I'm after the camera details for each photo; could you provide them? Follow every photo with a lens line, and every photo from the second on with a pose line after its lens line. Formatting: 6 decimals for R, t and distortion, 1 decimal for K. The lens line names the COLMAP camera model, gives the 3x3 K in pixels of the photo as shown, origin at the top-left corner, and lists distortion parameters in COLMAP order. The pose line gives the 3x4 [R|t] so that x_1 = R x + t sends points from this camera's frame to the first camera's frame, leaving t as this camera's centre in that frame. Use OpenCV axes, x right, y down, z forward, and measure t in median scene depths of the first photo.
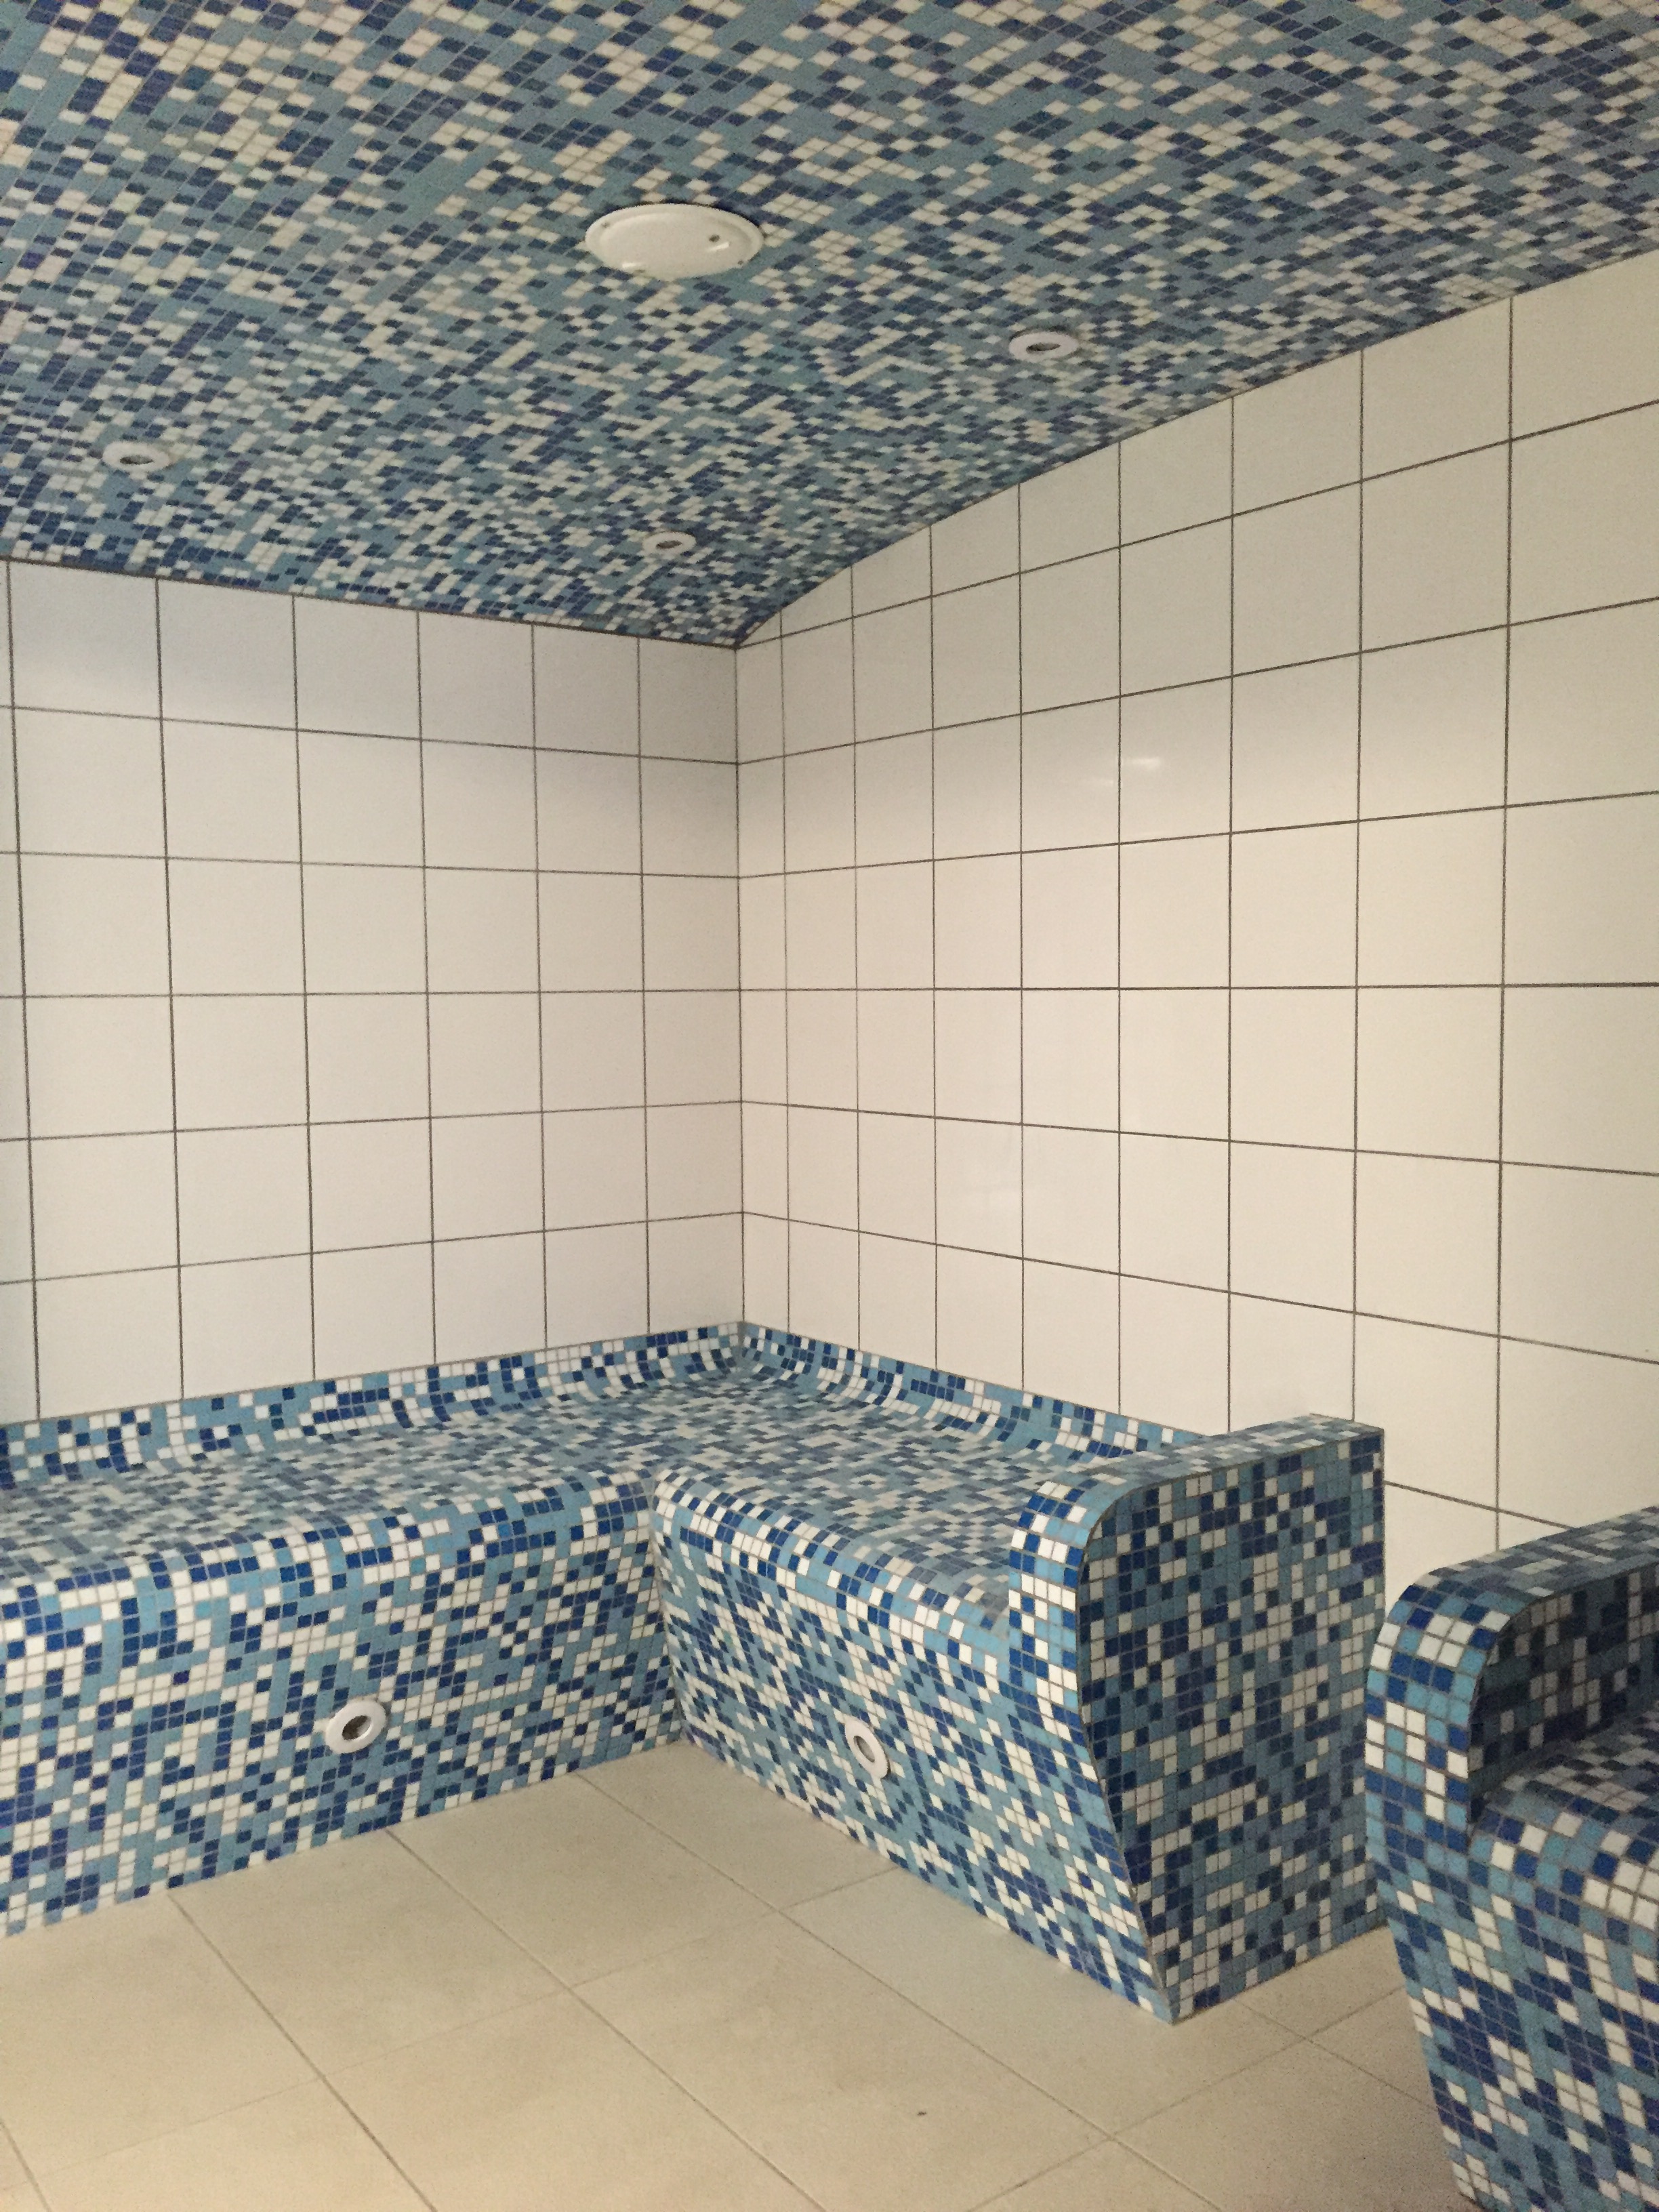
lens RADIAL K [[1929.9, 0, 829.5], [0, 1929.9, 1106.0], [0, 0, 1]] dist [0.116707, -0.157604]
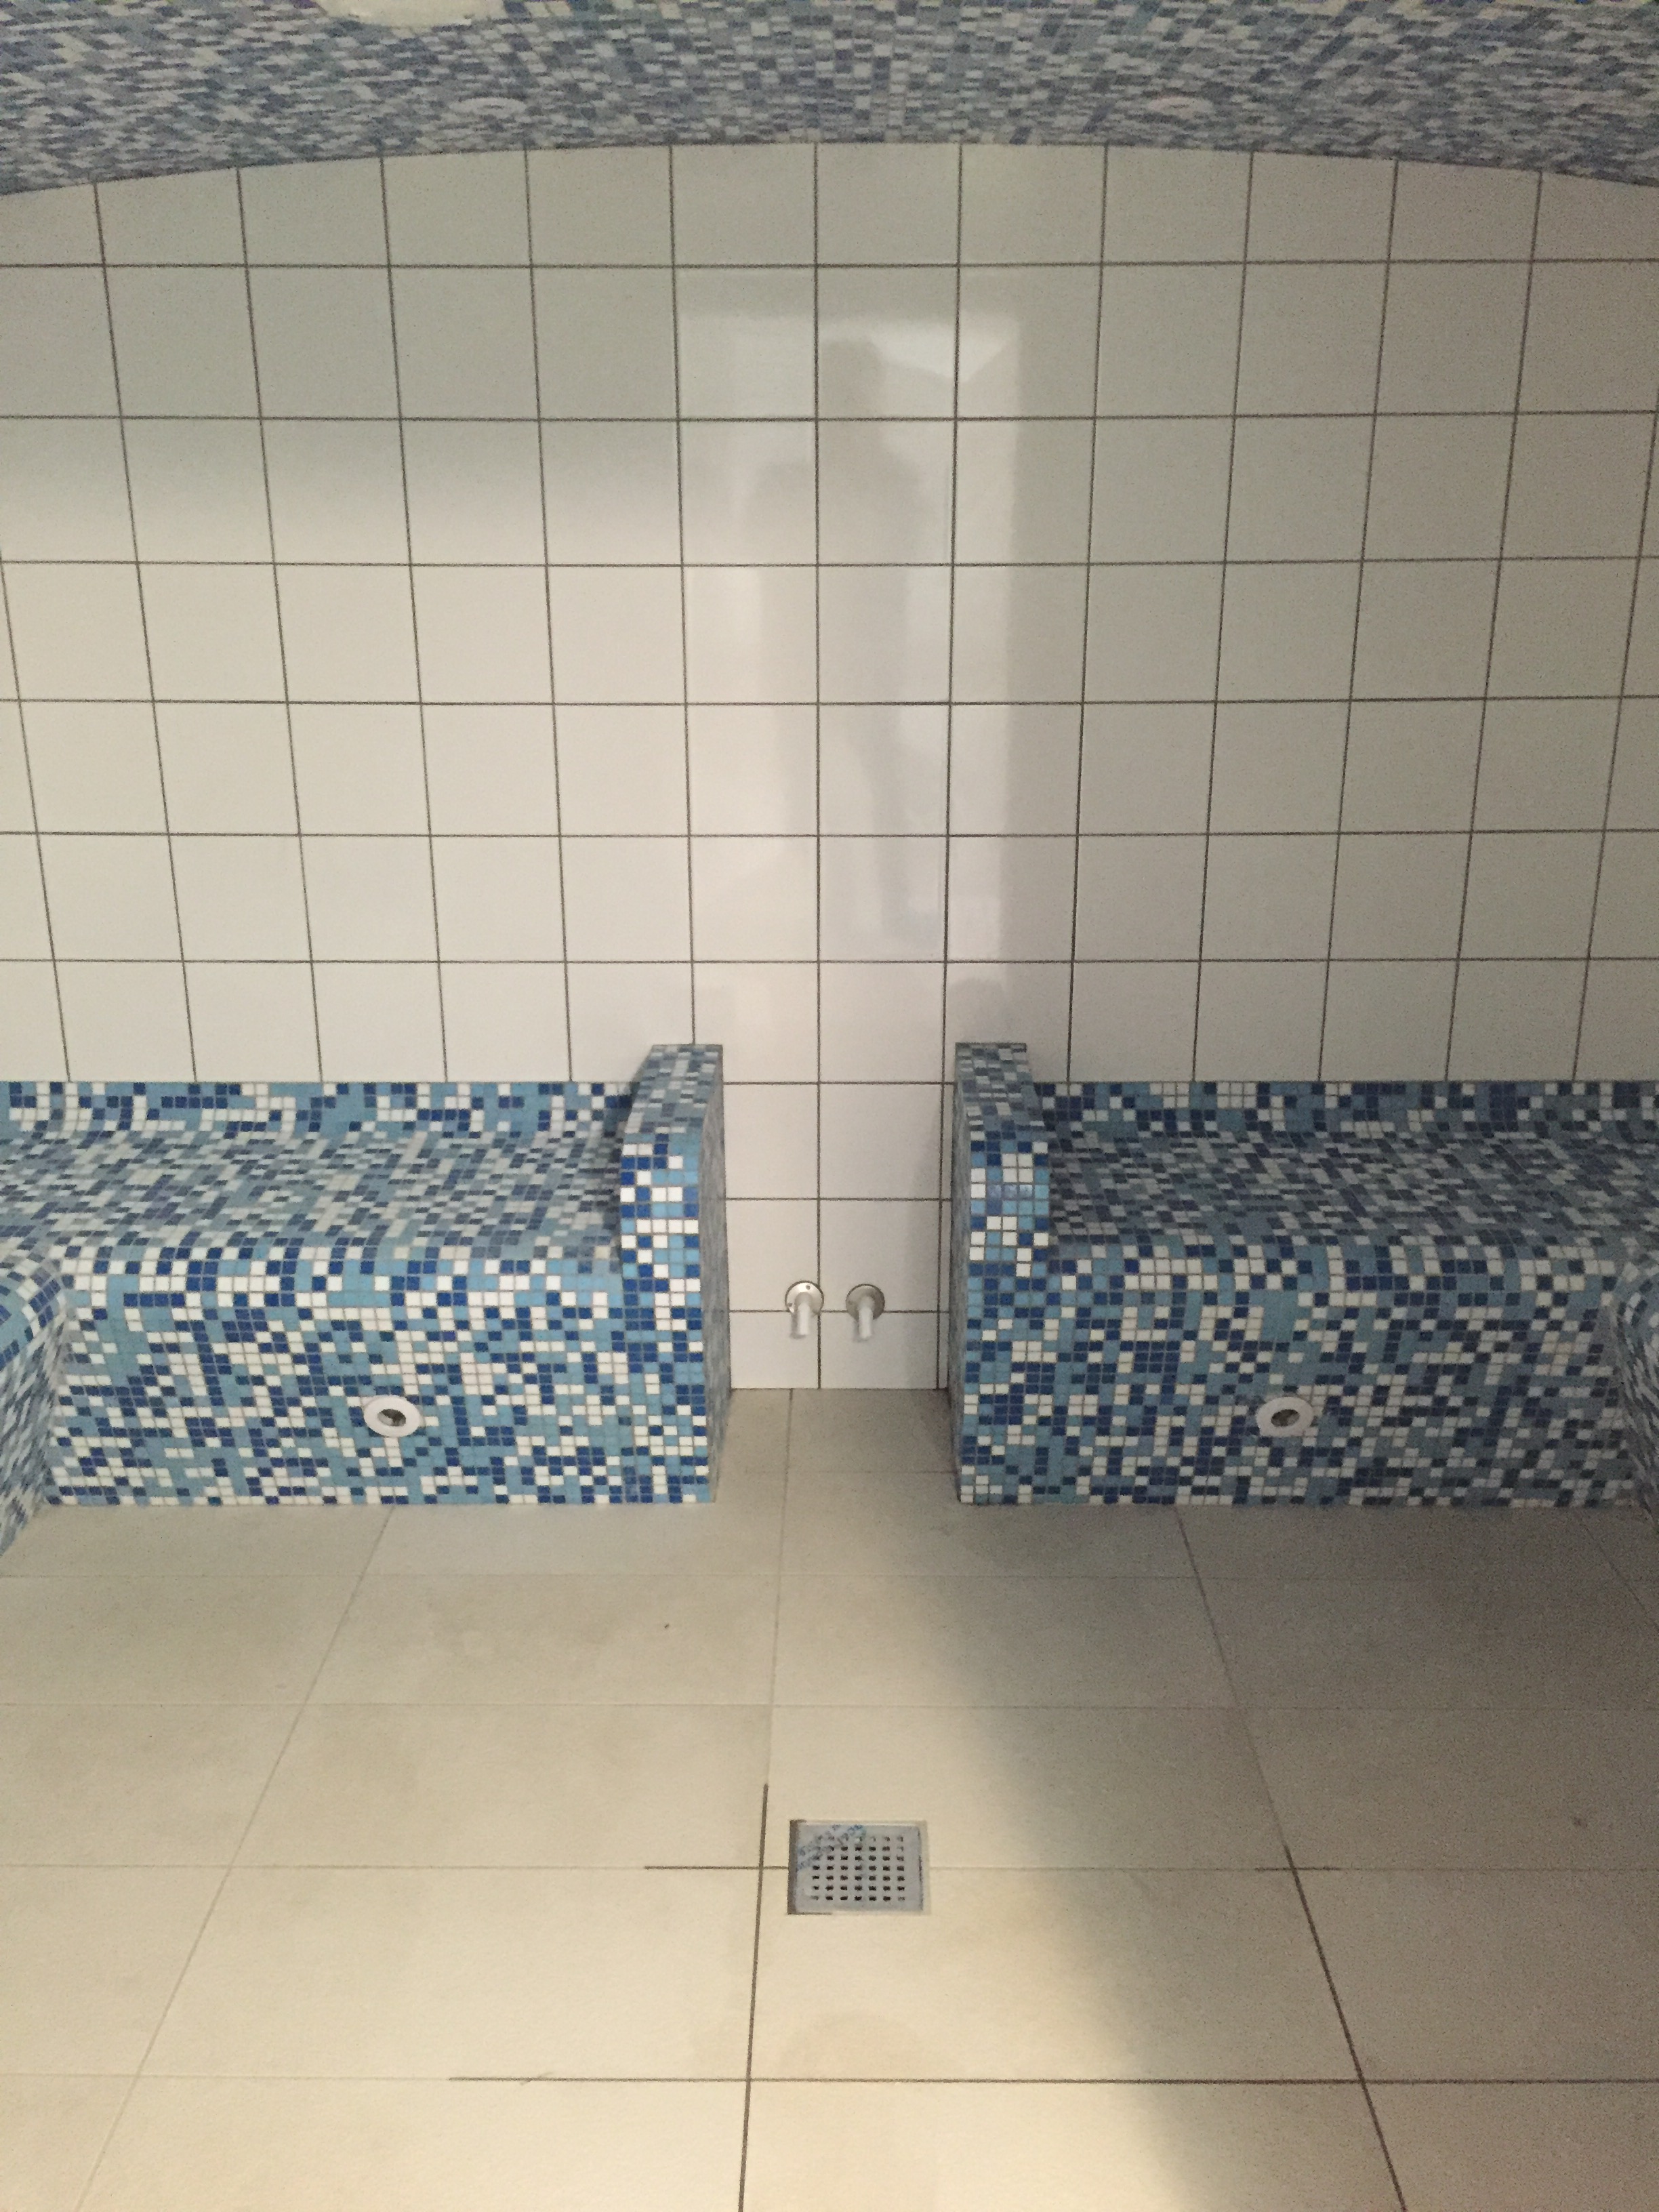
lens RADIAL K [[1929.9, 0, 829.5], [0, 1929.9, 1106.0], [0, 0, 1]] dist [0.116707, -0.157604]
pose [[0.594091, -0.235113, 0.769271, -0.663204], [0.045944, 0.964688, 0.259357, -0.125707], [-0.803084, -0.118739, 0.583915, 0.164856]]
